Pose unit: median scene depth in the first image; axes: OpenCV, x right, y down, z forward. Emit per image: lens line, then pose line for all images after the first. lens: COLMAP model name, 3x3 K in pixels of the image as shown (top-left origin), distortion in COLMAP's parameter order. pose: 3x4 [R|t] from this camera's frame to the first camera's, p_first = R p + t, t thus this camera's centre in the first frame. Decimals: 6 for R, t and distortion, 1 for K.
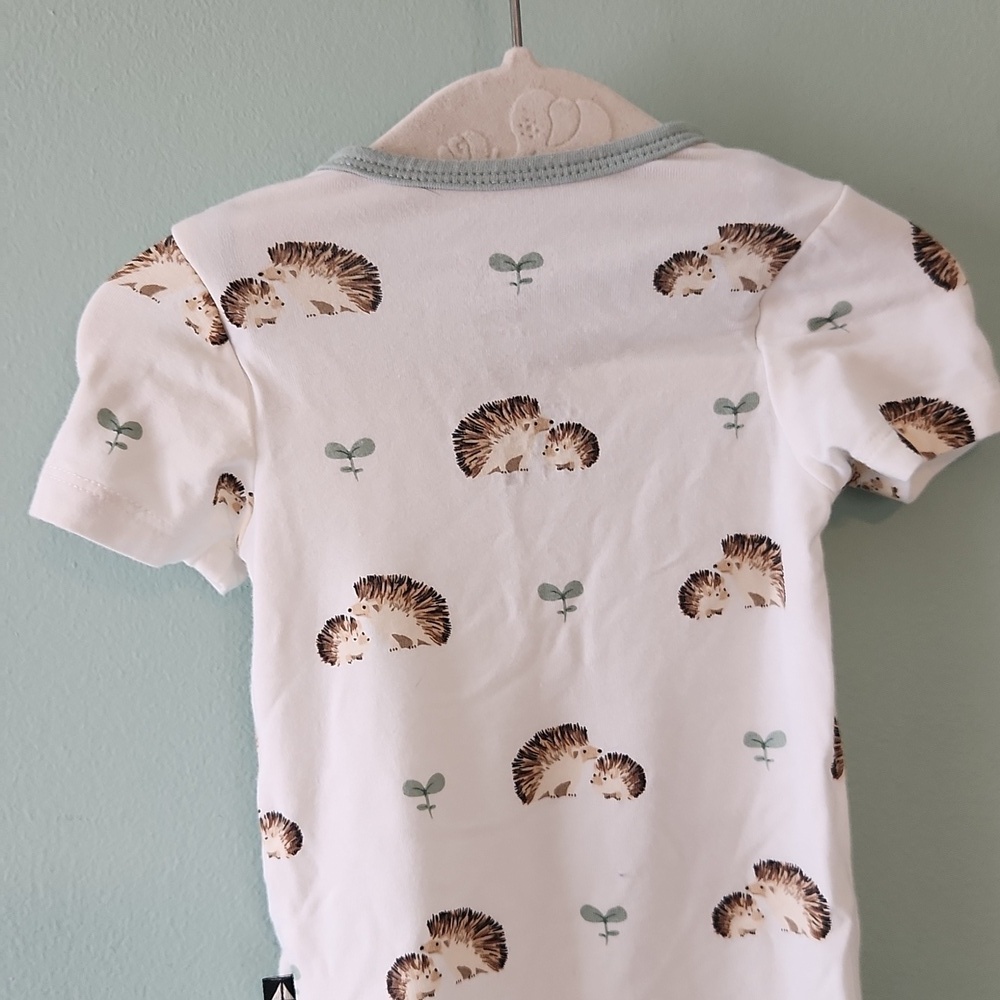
lens RADIAL K [[1410.2, 0, 492.9], [0, 1410.2, 499.6], [0, 0, 1]] dist [0.043154, 0.000000]
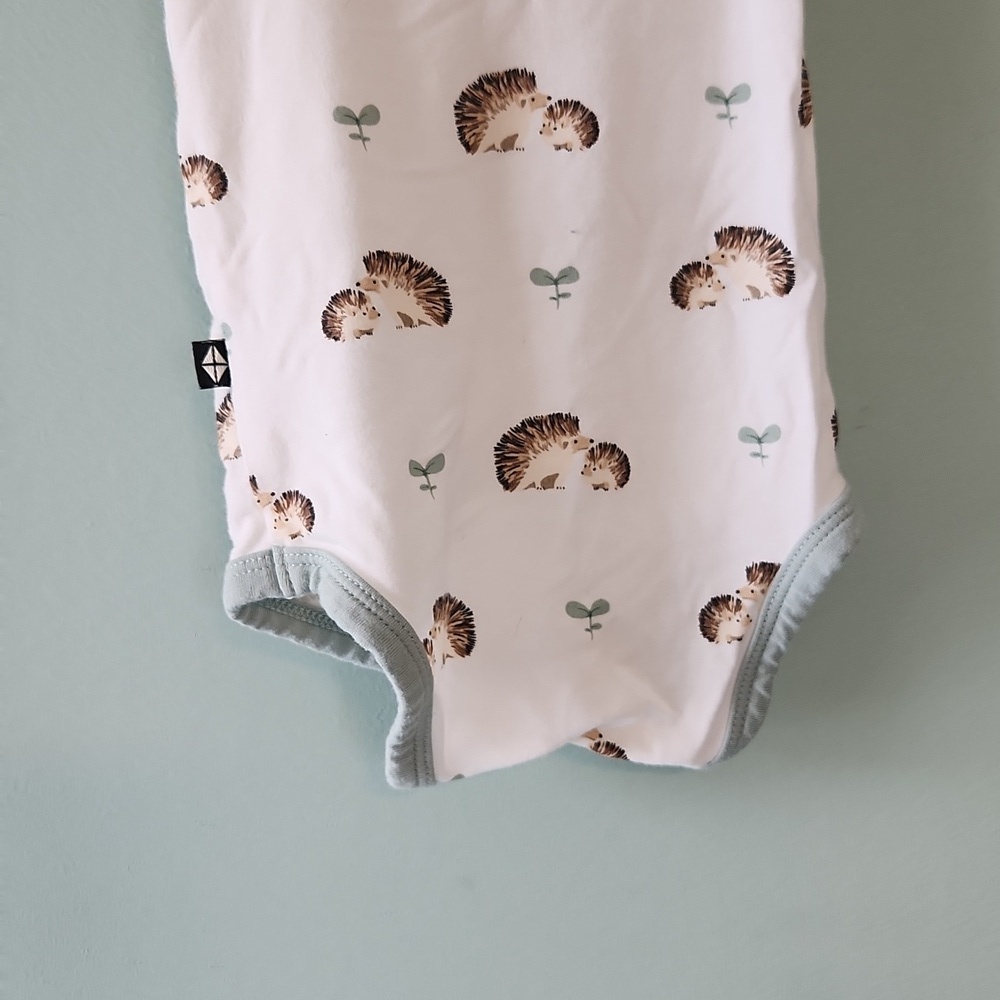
lens RADIAL K [[1410.2, 0, 502.2], [0, 1410.2, 498.3], [0, 0, 1]] dist [0.043154, 0.000000]
pose [[0.999815, -0.013893, 0.013328, 0.029196], [0.012178, 0.992570, 0.121067, 0.327912], [-0.014911, -0.120882, 0.992555, 0.051479]]
